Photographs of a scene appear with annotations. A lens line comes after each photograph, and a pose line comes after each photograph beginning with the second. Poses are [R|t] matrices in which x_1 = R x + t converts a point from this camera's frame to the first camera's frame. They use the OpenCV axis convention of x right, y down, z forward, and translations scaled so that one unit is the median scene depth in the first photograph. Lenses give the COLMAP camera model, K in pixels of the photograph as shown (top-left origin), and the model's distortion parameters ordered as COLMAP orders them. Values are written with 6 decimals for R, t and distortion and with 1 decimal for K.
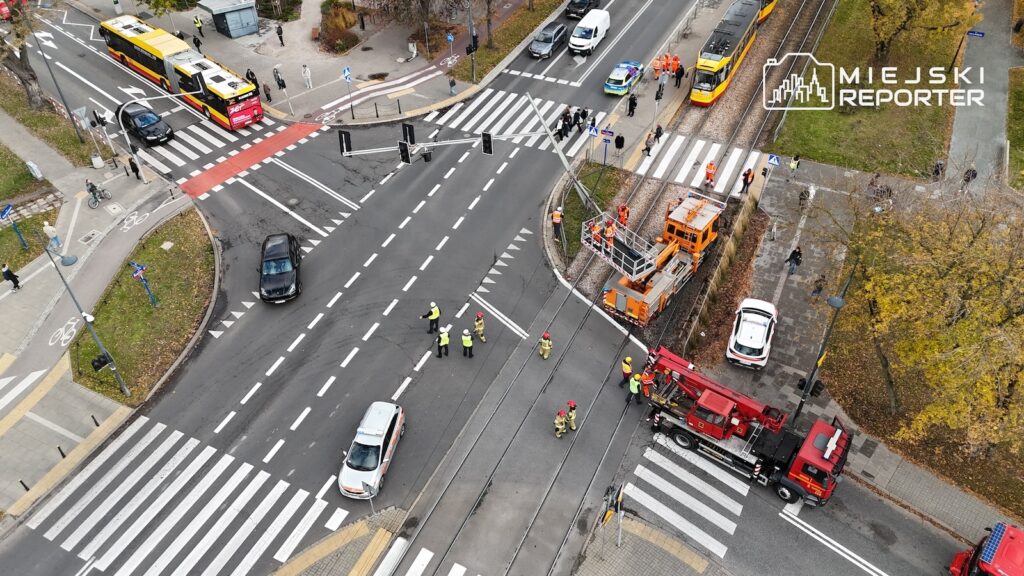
lens RADIAL K [[750.0, 0, 512.0], [0, 750.0, 288.0], [0, 0, 1]] dist [0.105661, -0.117041]
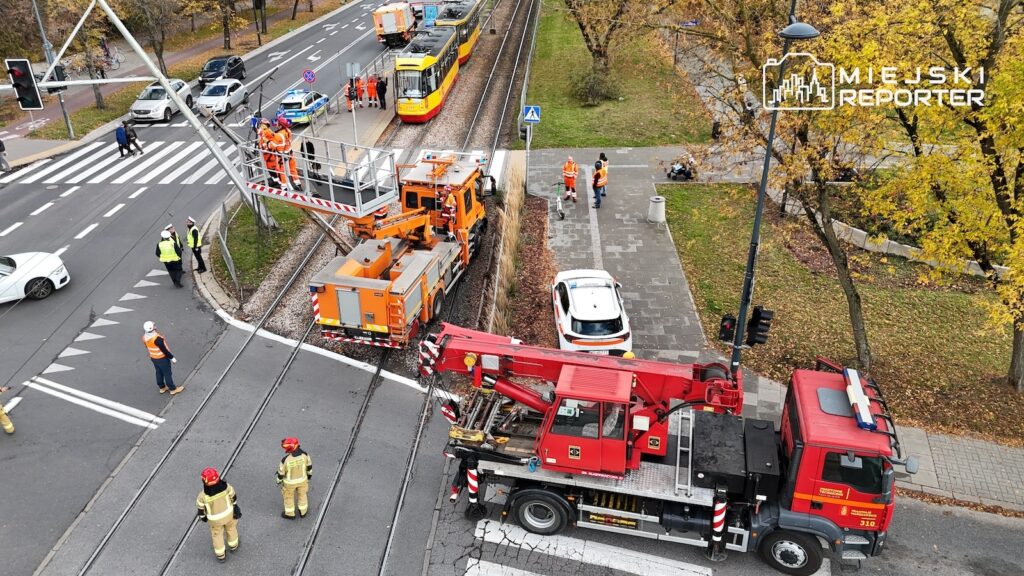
lens RADIAL K [[750.0, 0, 512.0], [0, 750.0, 288.0], [0, 0, 1]] dist [0.105661, -0.117041]
pose [[0.920414, -0.171104, 0.351514, 0.062134], [0.259679, 0.939704, -0.222538, 0.134163], [-0.292242, 0.296108, 0.909348, 0.444907]]
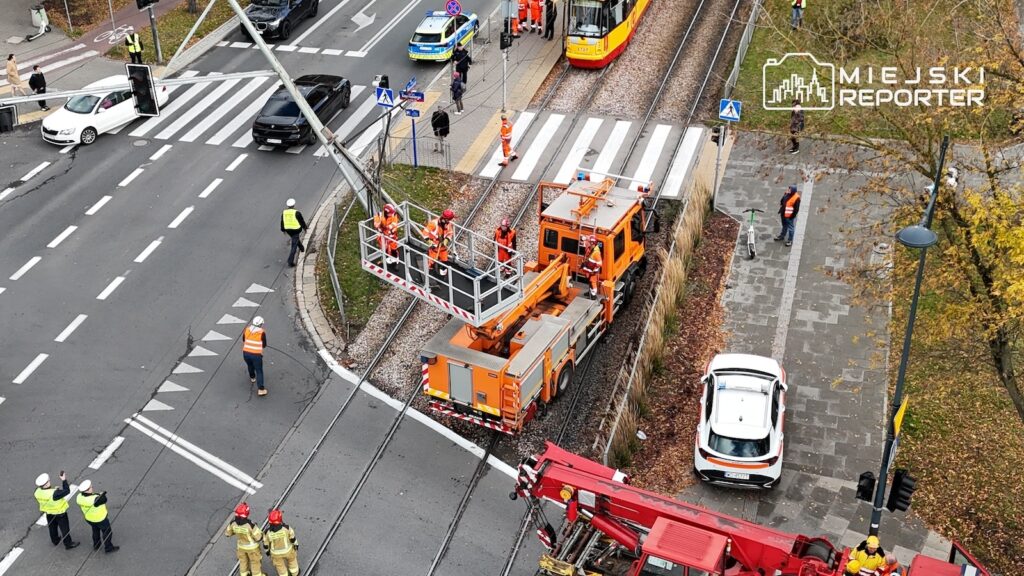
lens RADIAL K [[1227.3, 0, 512.0], [0, 1227.3, 288.0], [0, 0, 1]] dist [0.230355, -0.688955]
pose [[0.984255, -0.091376, 0.151301, 0.061227], [0.119422, 0.974859, -0.188120, 0.095999], [-0.130307, 0.203227, 0.970422, 0.230443]]
